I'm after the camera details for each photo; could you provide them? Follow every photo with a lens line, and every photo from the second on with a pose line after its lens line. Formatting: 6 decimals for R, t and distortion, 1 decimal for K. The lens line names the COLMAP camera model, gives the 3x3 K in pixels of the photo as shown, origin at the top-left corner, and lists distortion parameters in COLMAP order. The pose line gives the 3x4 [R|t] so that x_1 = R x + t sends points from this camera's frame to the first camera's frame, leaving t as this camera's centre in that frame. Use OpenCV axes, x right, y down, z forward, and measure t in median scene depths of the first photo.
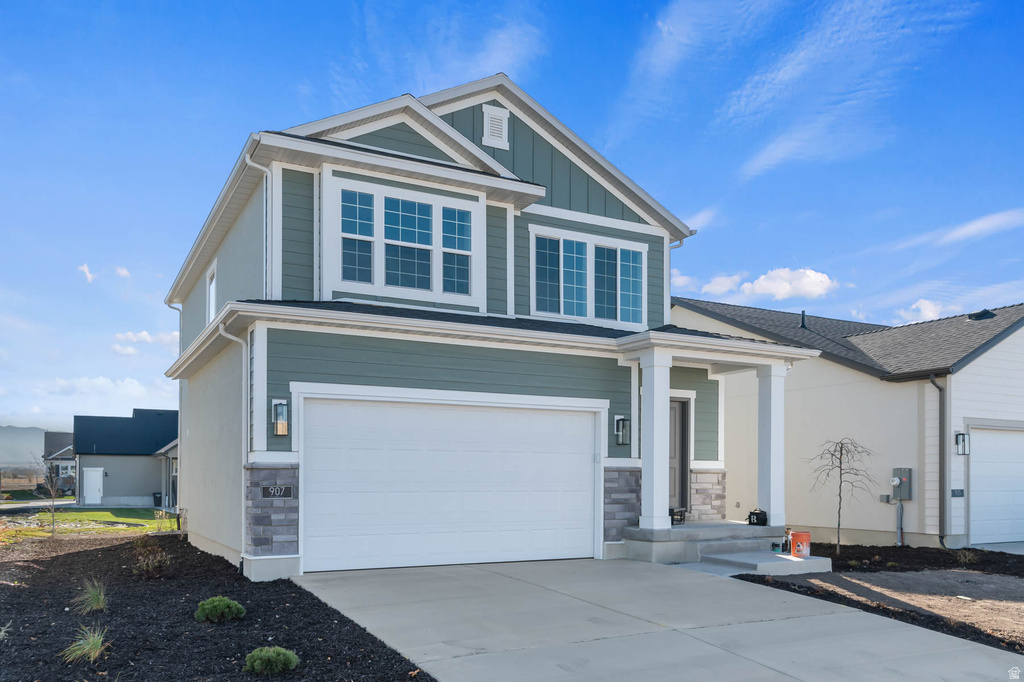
lens RADIAL K [[818.9, 0, 512.0], [0, 818.9, 341.0], [0, 0, 1]] dist [0.000716, -0.001441]
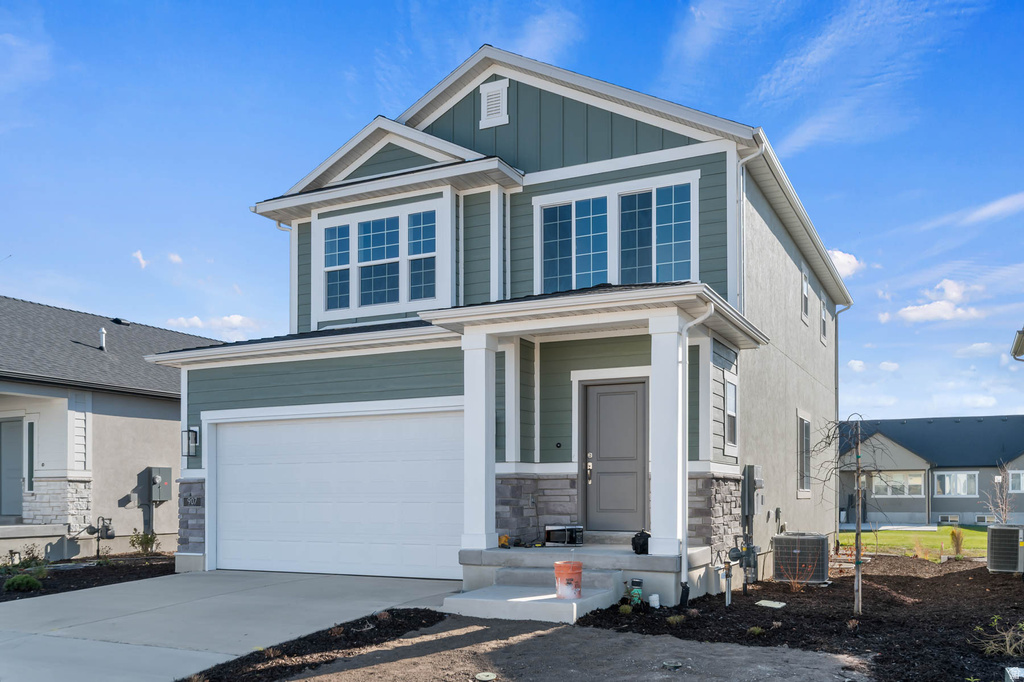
lens RADIAL K [[883.7, 0, 512.0], [0, 883.7, 341.0], [0, 0, 1]] dist [0.000481, 0.002360]
pose [[0.581467, -0.140548, -0.801338, 0.838811], [0.142779, 0.987307, -0.069563, 0.080453], [0.800944, -0.073965, 0.594154, 0.463094]]
